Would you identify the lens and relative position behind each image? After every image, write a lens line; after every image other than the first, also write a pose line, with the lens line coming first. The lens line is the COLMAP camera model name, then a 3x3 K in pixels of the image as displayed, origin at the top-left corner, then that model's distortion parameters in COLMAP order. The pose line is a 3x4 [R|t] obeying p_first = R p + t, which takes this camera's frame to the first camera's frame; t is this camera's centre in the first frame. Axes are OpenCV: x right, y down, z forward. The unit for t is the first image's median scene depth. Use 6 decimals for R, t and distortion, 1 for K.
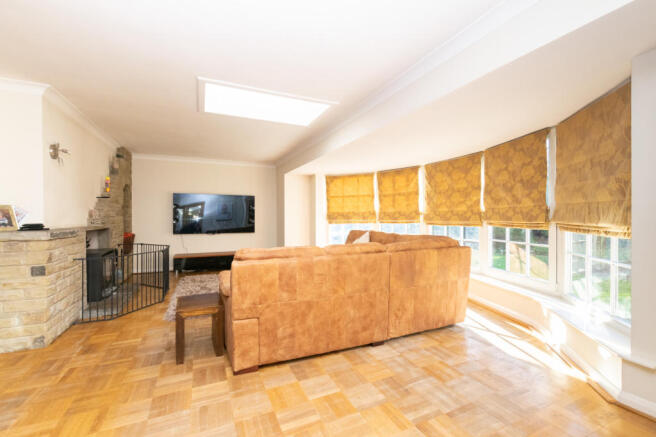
lens RADIAL K [[286.0, 0, 327.4], [0, 286.0, 219.8], [0, 0, 1]] dist [0.001254, -0.000408]
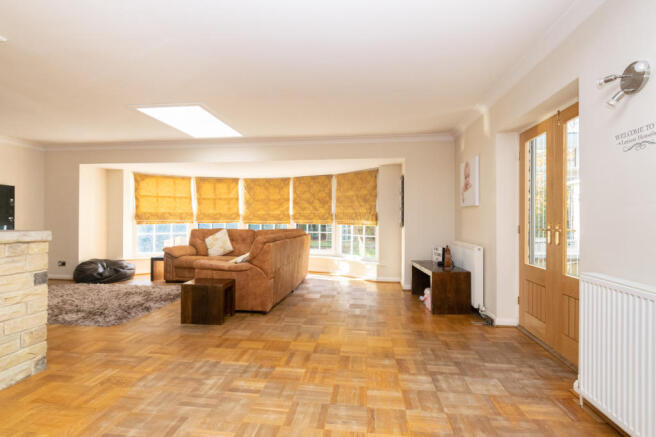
lens RADIAL K [[307.4, 0, 329.8], [0, 307.4, 219.2], [0, 0, 1]] dist [0.000551, -0.000152]
pose [[0.529524, 0.005526, 0.848277, -0.665083], [0.002178, 0.999967, -0.007874, 0.008585], [-0.848292, 0.006017, 0.529494, -0.090358]]
